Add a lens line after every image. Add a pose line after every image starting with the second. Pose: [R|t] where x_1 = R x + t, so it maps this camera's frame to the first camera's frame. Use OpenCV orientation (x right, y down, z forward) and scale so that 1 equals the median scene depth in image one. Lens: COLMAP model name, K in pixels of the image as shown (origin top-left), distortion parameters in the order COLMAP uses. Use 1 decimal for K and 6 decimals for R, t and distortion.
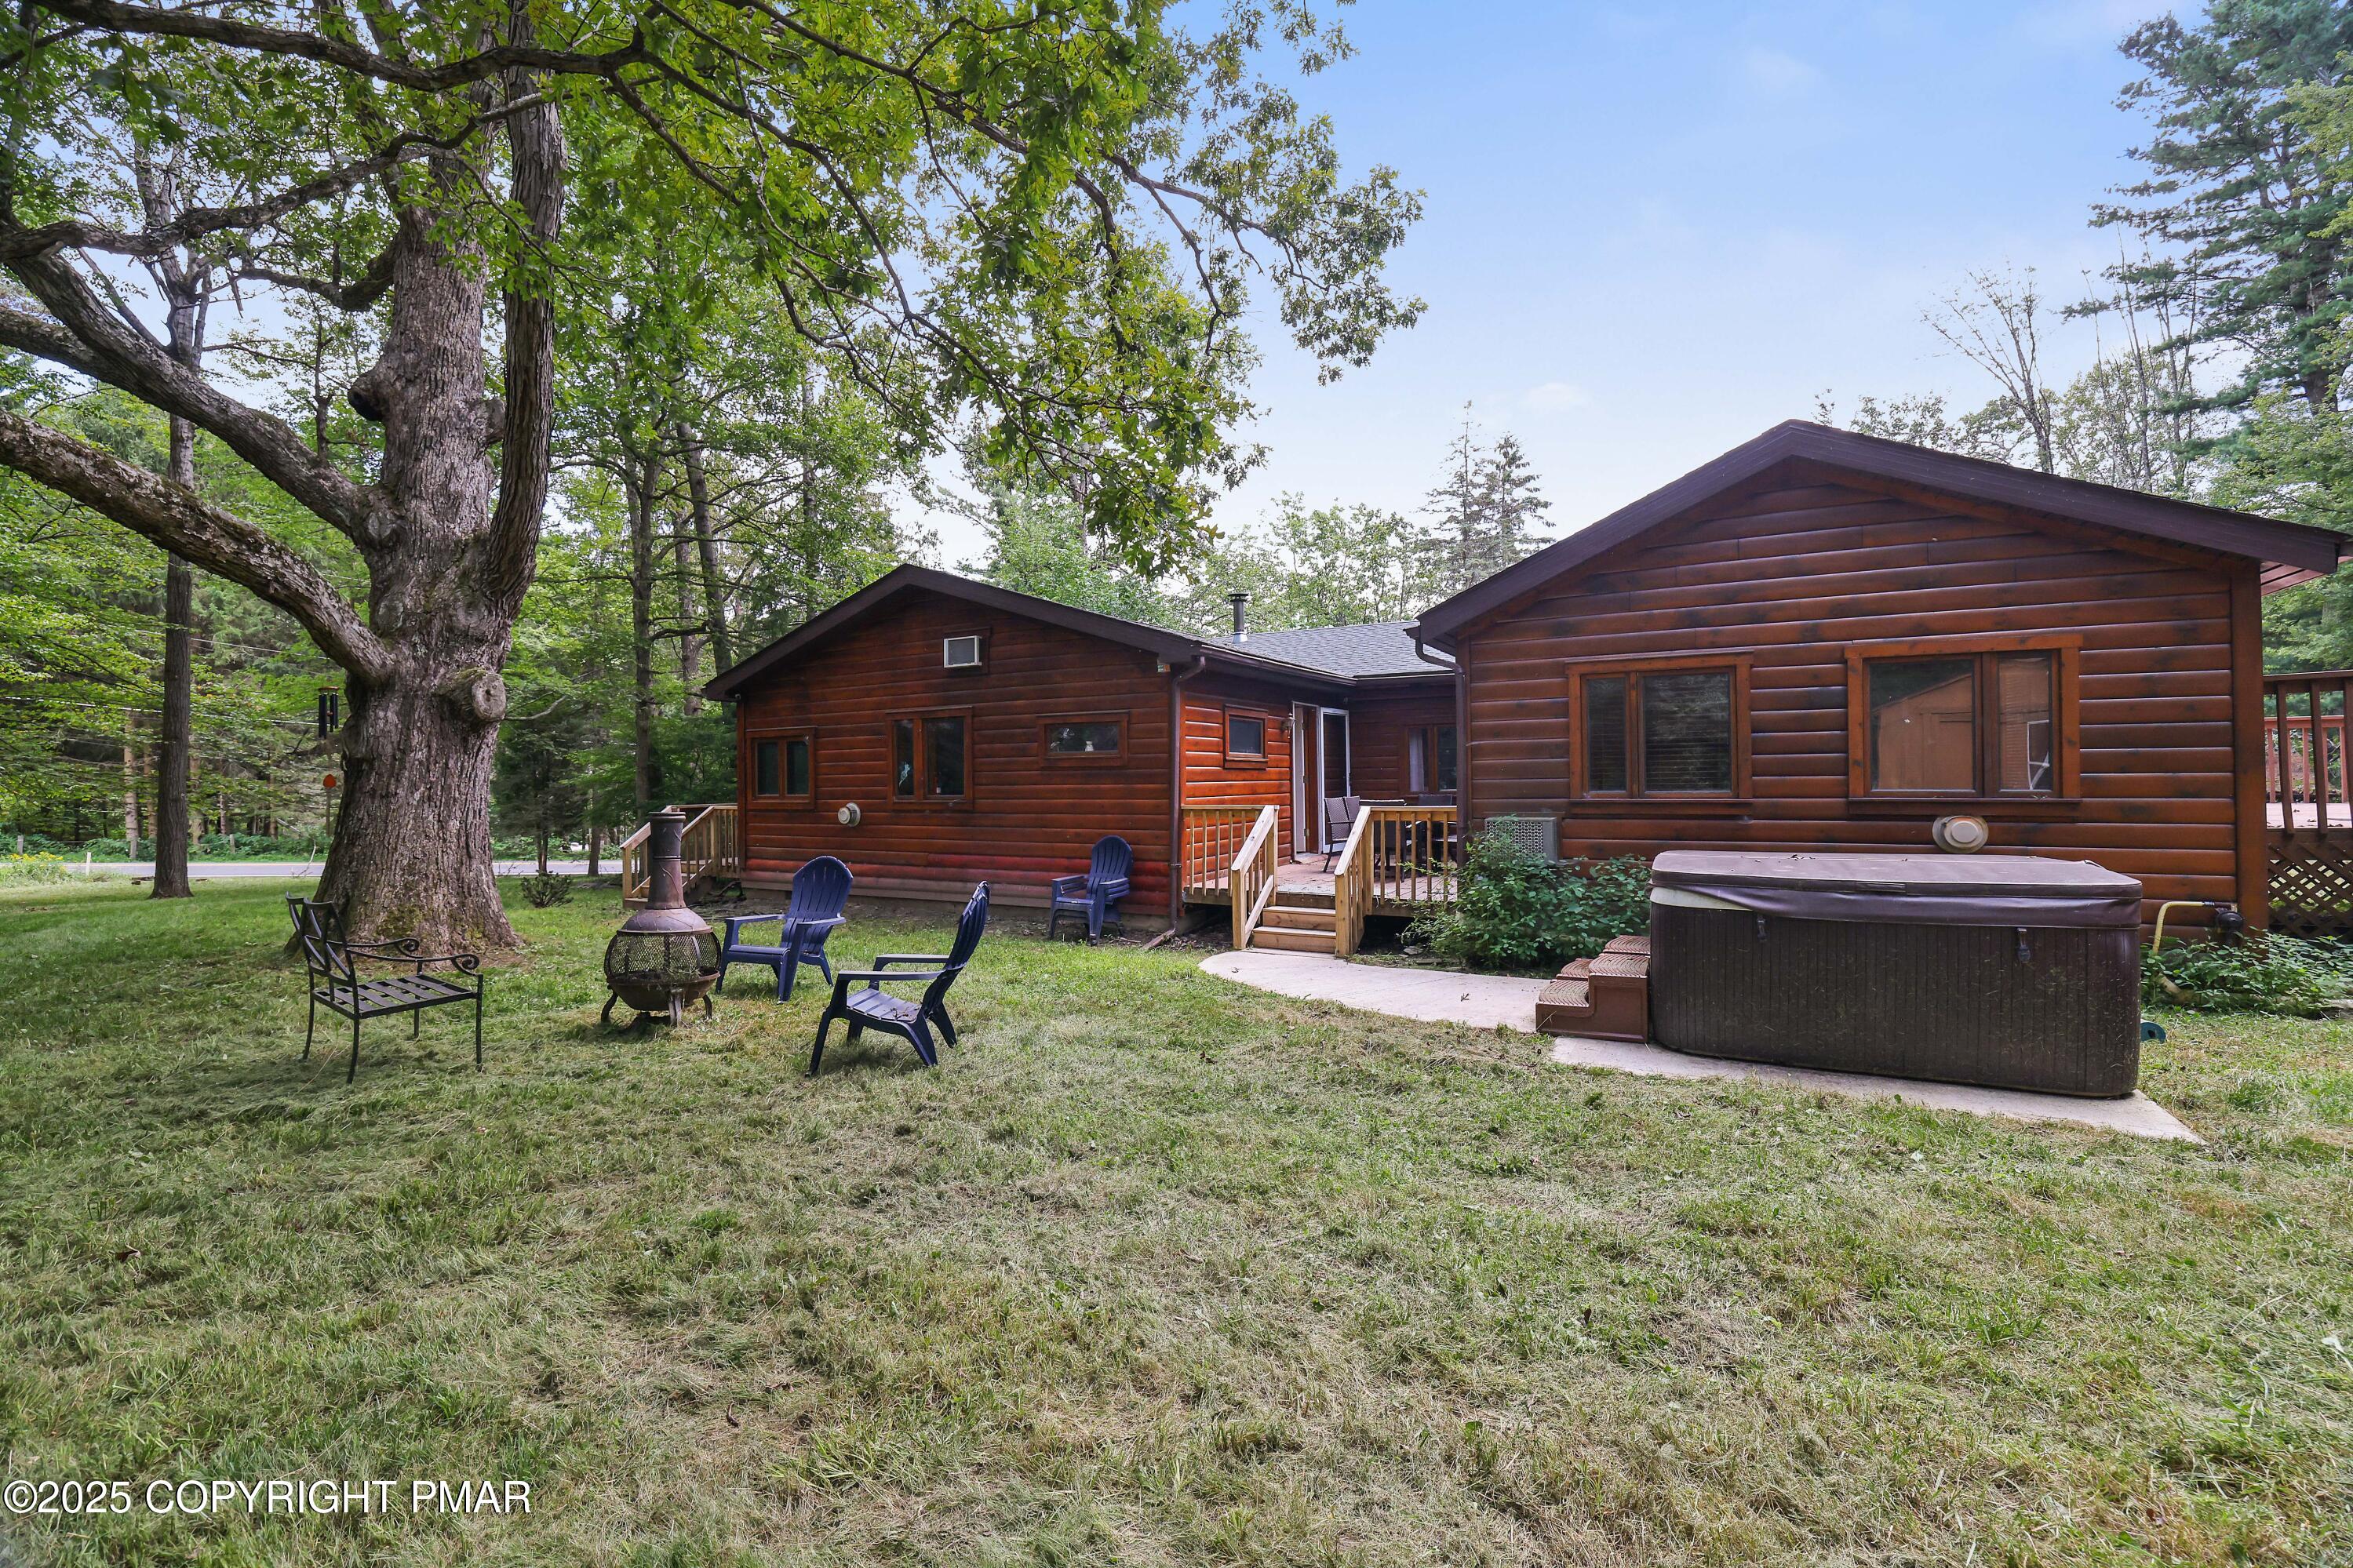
lens RADIAL K [[972.1, 0, 1175.5], [0, 972.1, 781.1], [0, 0, 1]] dist [-0.025832, -0.000231]
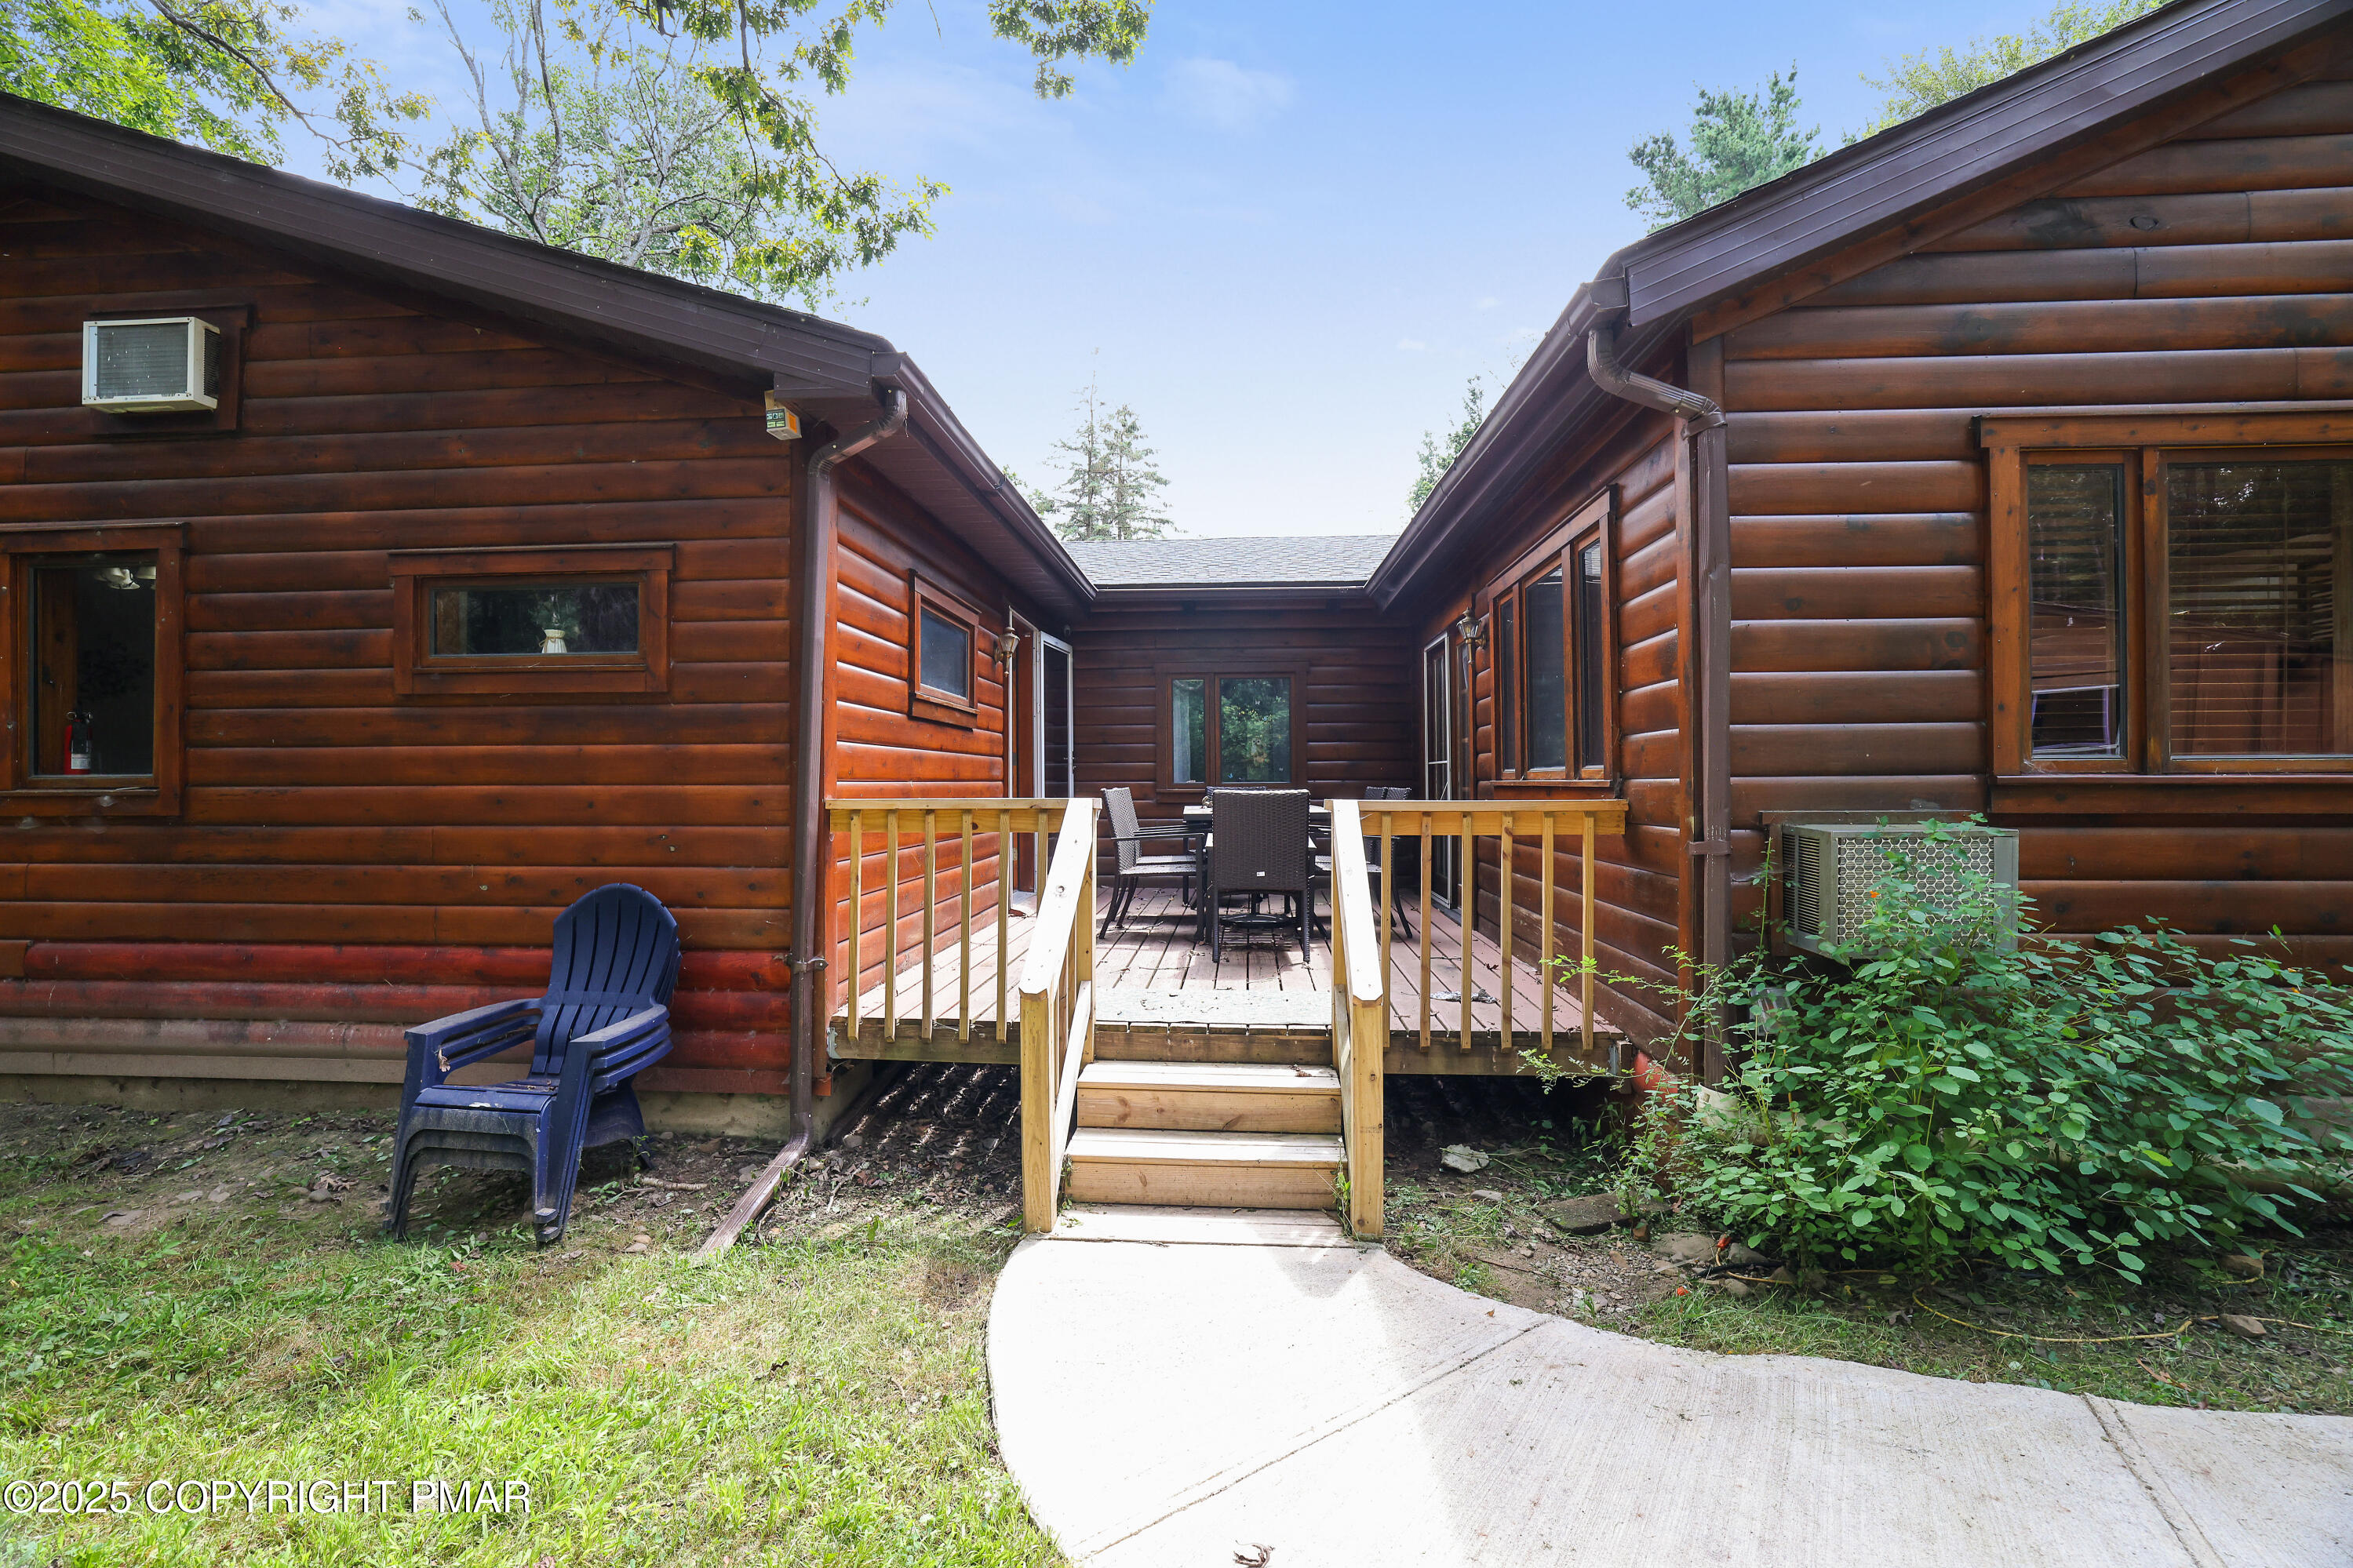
lens RADIAL K [[972.1, 0, 1185.0], [0, 972.1, 773.7], [0, 0, 1]] dist [-0.025832, -0.000231]
pose [[0.897285, 0.009803, 0.441343, -0.032119], [-0.005511, 0.999924, -0.011005, 0.017055], [-0.441417, 0.007442, 0.897271, 0.543046]]
